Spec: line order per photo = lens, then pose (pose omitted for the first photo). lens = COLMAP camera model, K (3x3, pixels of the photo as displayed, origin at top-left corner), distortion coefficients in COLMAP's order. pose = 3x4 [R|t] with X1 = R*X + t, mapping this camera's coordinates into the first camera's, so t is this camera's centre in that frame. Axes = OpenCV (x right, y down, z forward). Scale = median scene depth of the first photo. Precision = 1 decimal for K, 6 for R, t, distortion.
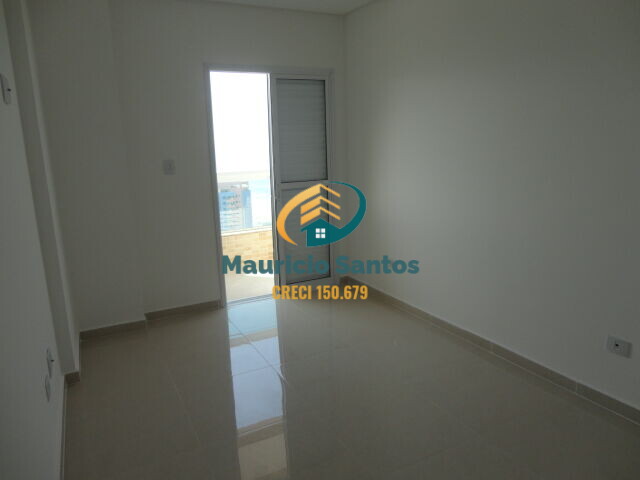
lens RADIAL K [[466.3, 0, 321.8], [0, 466.3, 241.9], [0, 0, 1]] dist [-0.009798, 0.013252]
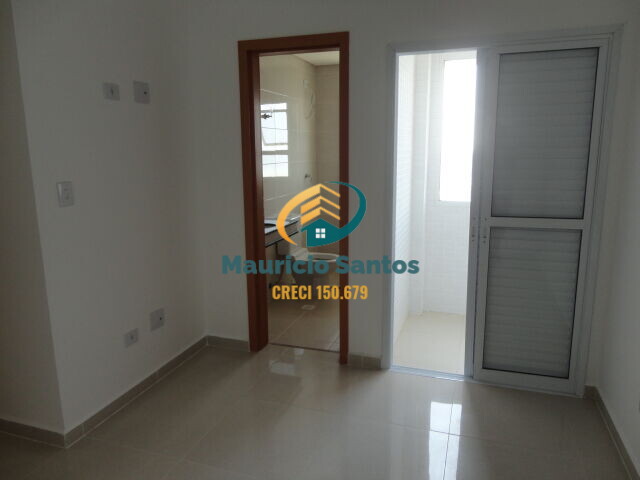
lens RADIAL K [[466.3, 0, 321.8], [0, 466.3, 241.9], [0, 0, 1]] dist [-0.009798, 0.013252]
pose [[0.684538, 0.168593, -0.709214, 0.217076], [-0.164036, 0.983562, 0.075482, -0.102002], [0.710281, 0.064666, 0.700941, 0.379862]]
